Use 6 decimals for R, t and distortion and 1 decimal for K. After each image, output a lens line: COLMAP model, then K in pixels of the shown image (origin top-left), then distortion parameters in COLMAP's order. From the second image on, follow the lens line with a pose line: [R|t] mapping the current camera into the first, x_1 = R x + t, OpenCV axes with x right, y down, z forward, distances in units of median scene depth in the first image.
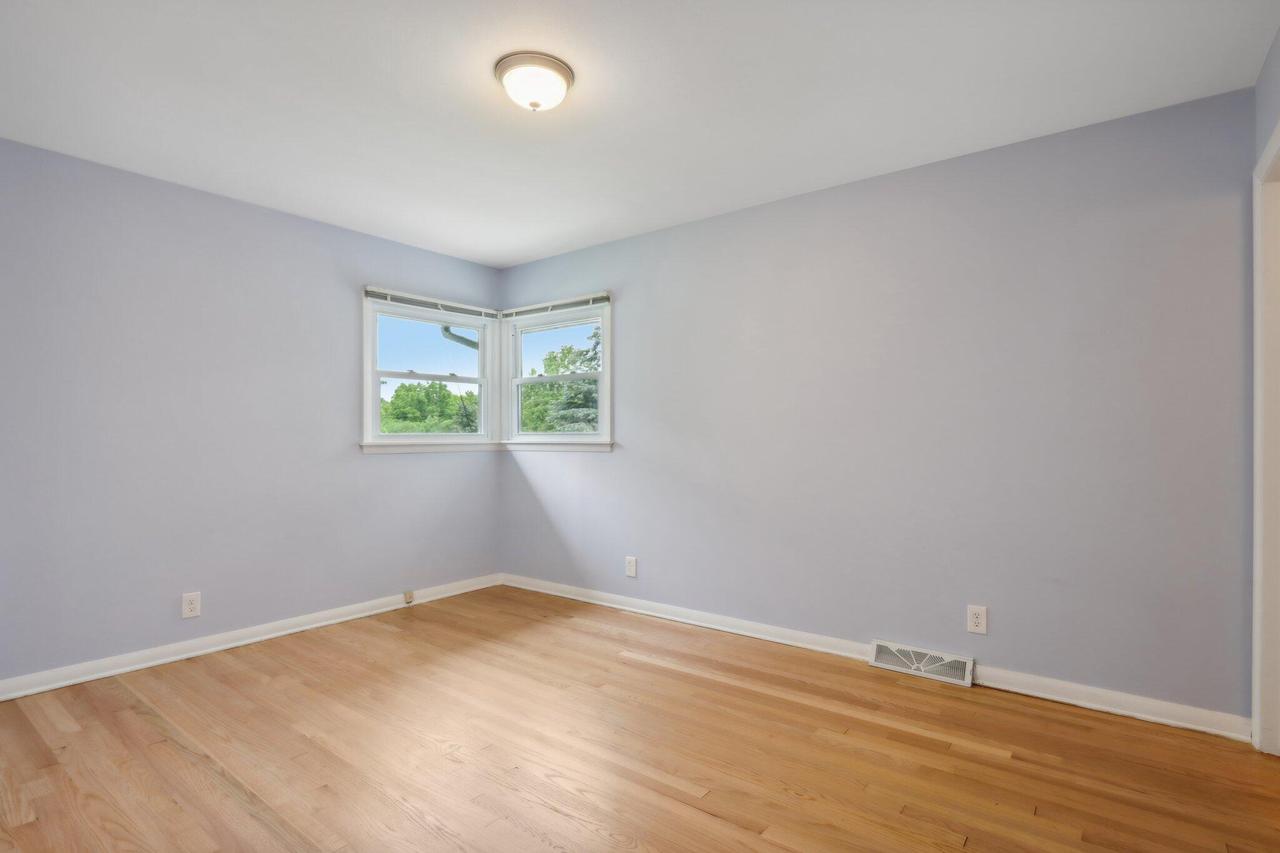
lens RADIAL K [[633.9, 0, 632.2], [0, 633.9, 432.0], [0, 0, 1]] dist [-0.015413, 0.001553]
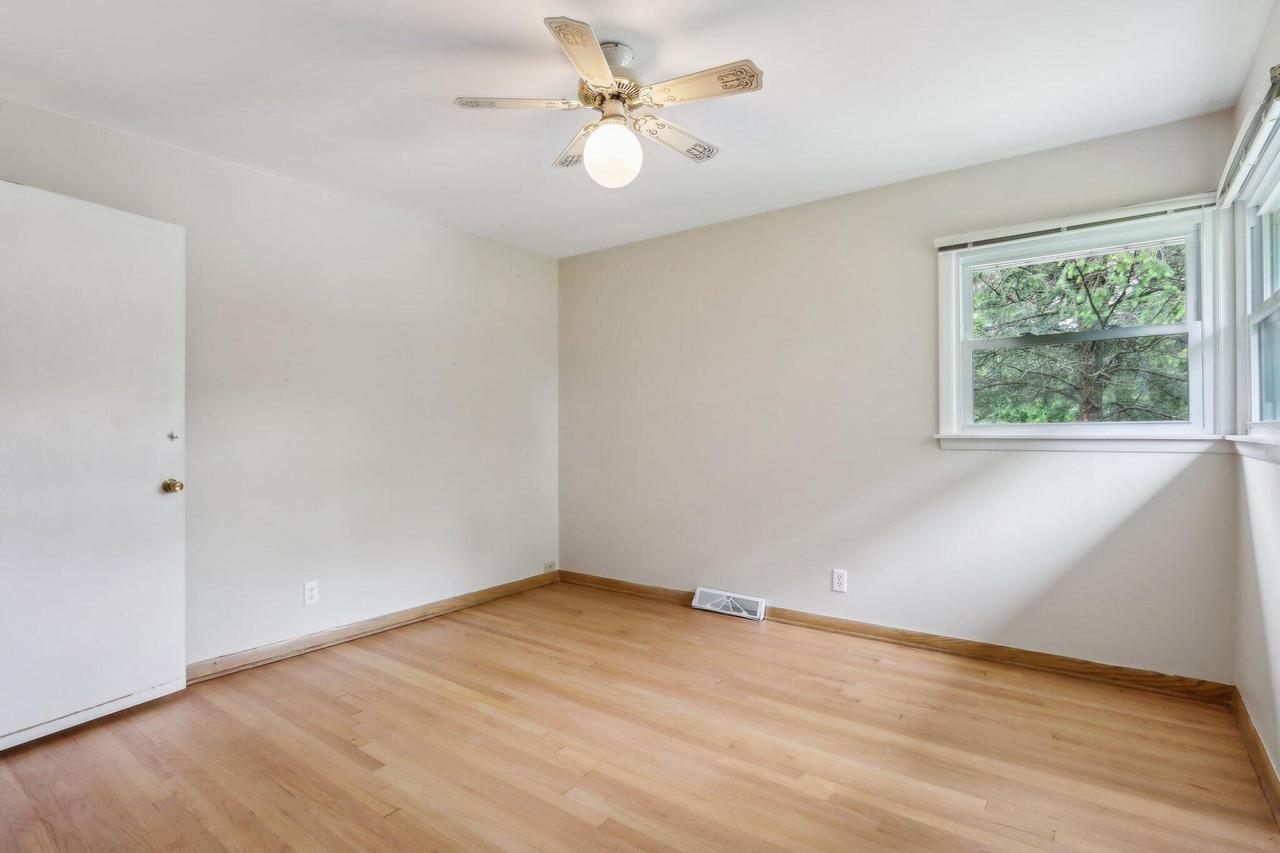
lens RADIAL K [[633.9, 0, 662.7], [0, 633.9, 420.8], [0, 0, 1]] dist [-0.015413, 0.001553]
pose [[0.033489, -0.006047, -0.999421, 0.361089], [0.009250, 0.999941, -0.005740, 0.000134], [0.999396, -0.009053, 0.033543, 0.609404]]
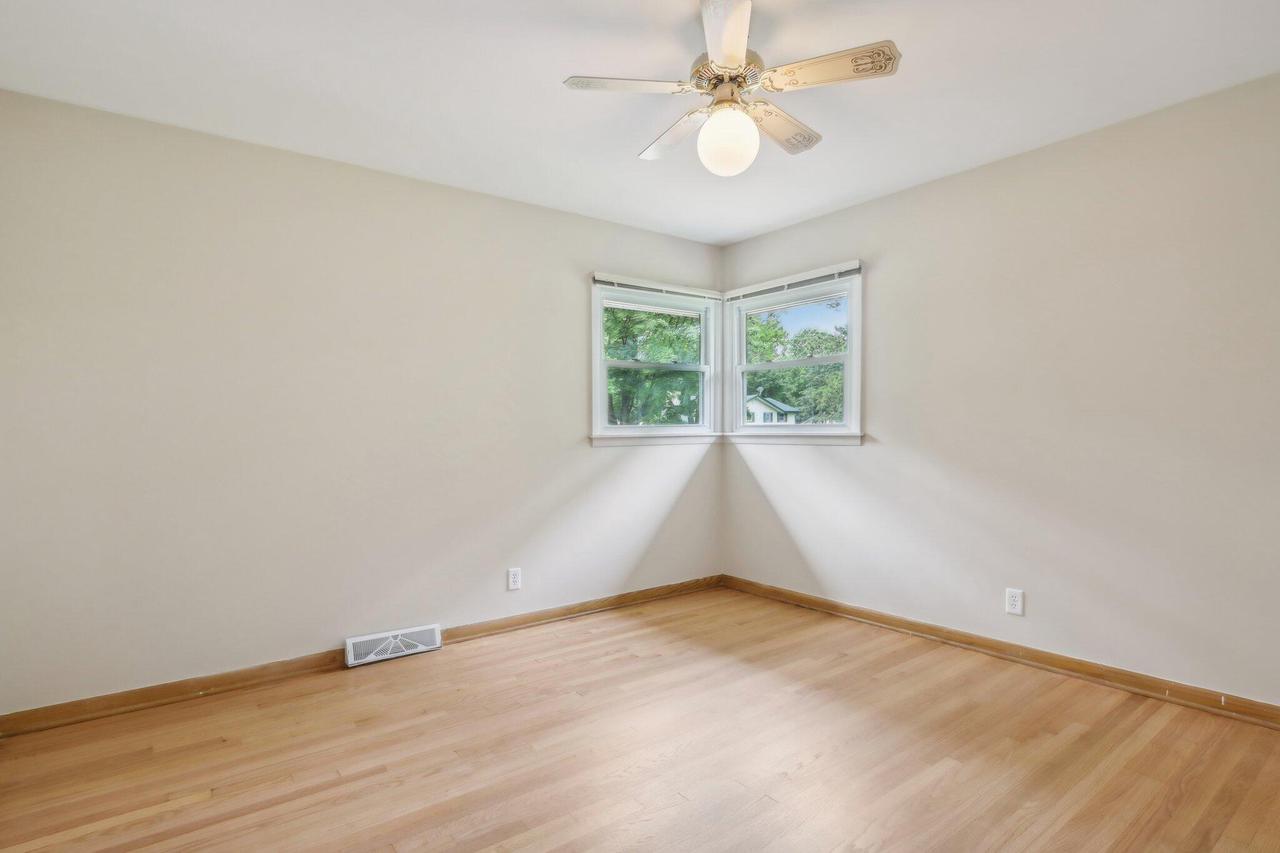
lens RADIAL K [[633.9, 0, 629.5], [0, 633.9, 435.2], [0, 0, 1]] dist [-0.015413, 0.001553]
pose [[0.961660, 0.001854, -0.274237, -0.101398], [0.002651, 0.999868, 0.016057, 0.002006], [0.274231, -0.016168, 0.961528, 0.073603]]
